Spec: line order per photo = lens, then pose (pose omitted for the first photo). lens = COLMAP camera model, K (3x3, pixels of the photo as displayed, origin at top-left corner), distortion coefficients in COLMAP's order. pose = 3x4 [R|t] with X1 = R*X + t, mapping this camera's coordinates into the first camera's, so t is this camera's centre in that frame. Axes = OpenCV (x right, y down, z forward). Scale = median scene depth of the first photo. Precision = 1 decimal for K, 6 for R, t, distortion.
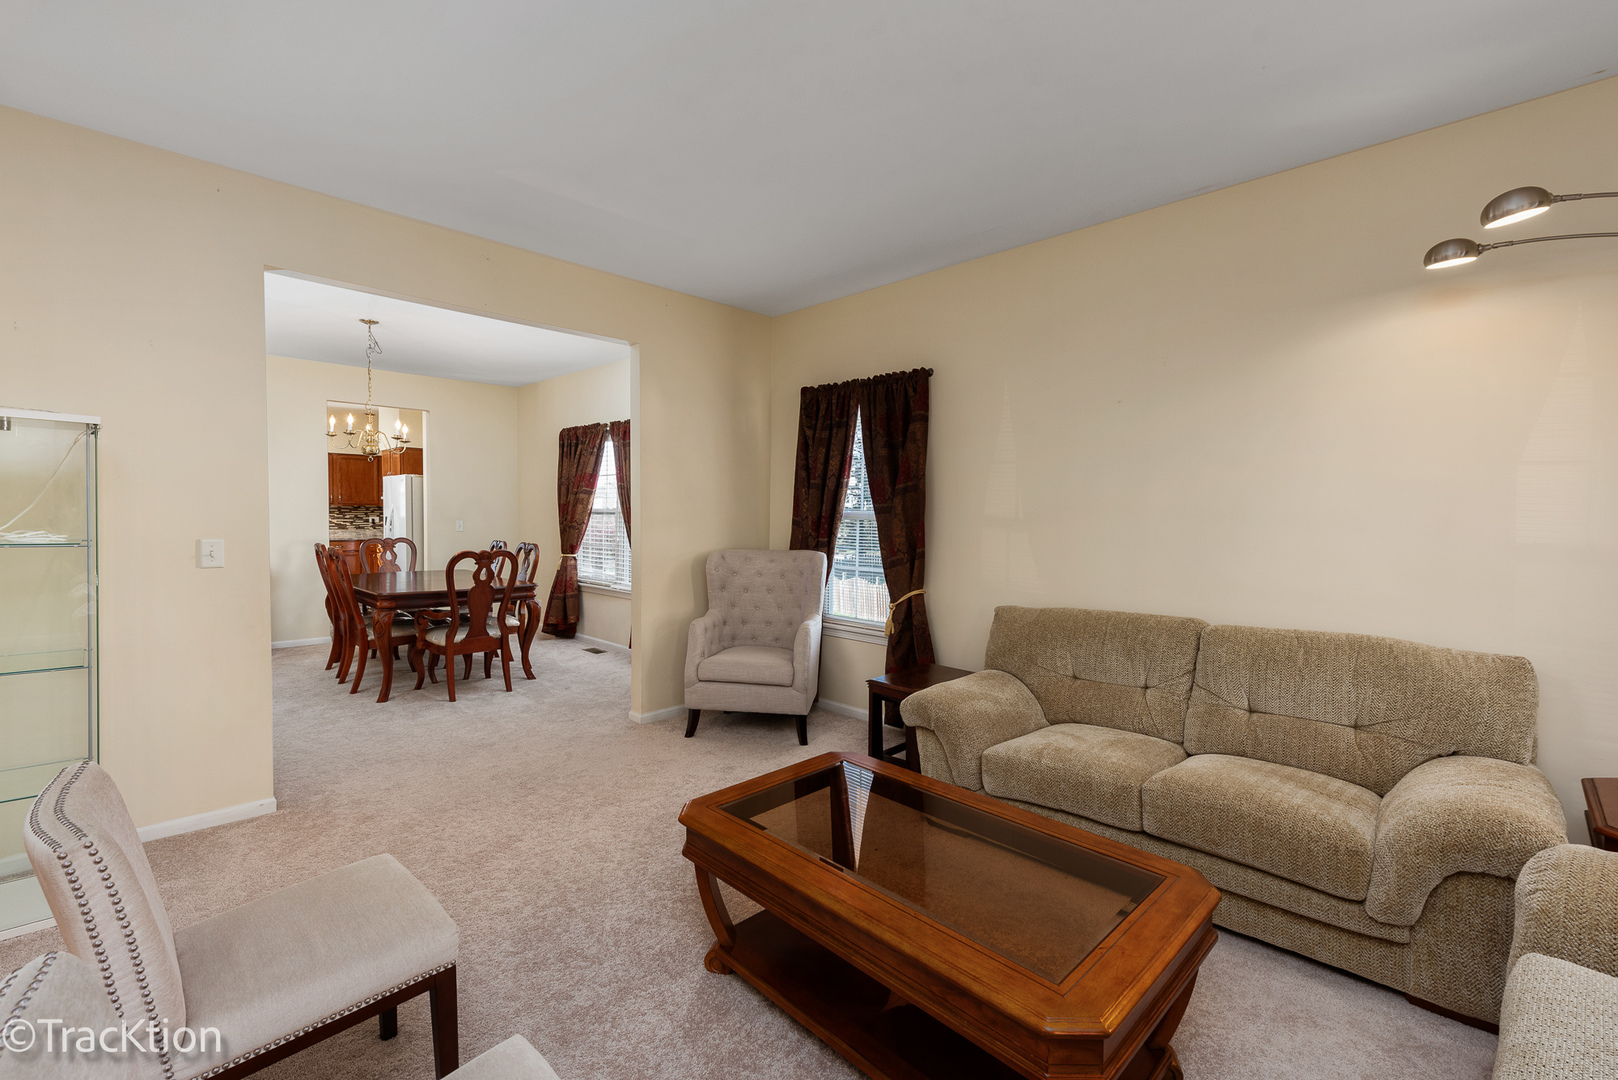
lens RADIAL K [[710.3, 0, 802.8], [0, 710.3, 541.2], [0, 0, 1]] dist [0.010297, -0.003316]
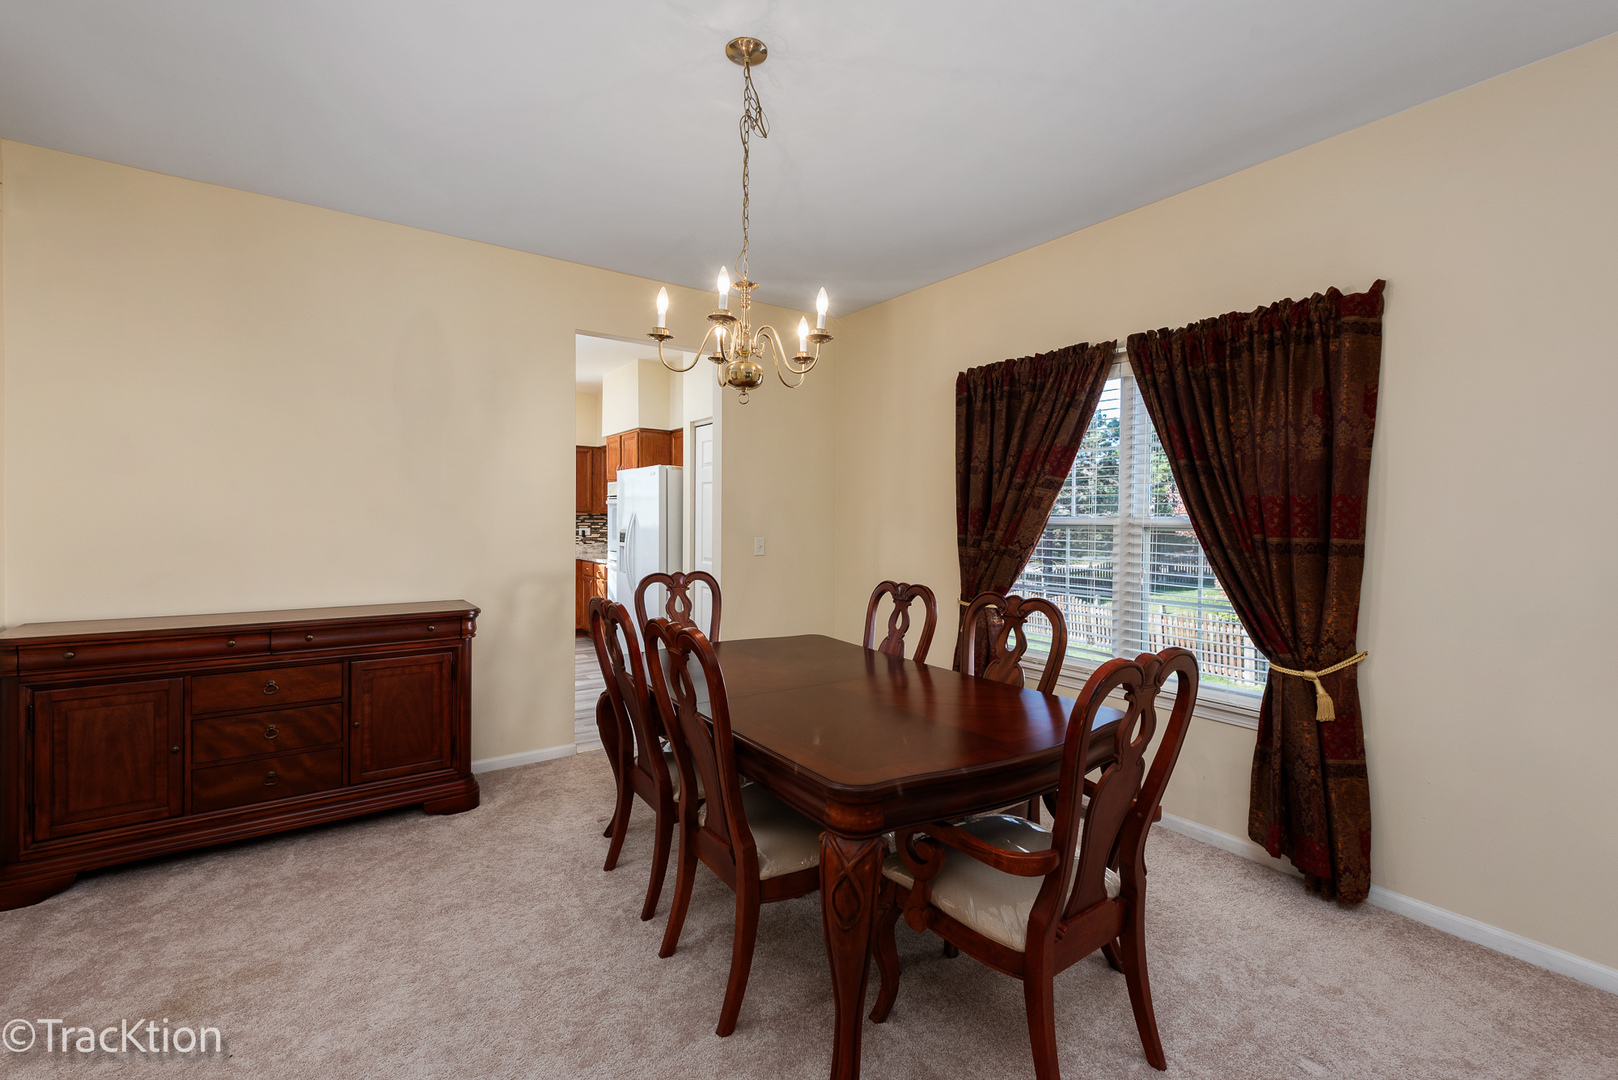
lens RADIAL K [[710.3, 0, 814.7], [0, 710.3, 532.5], [0, 0, 1]] dist [0.010297, -0.003316]
pose [[0.985771, -0.010116, -0.167789, -0.305147], [0.007958, 0.999877, -0.013529, -0.021933], [0.167905, 0.012001, 0.985730, 0.375794]]
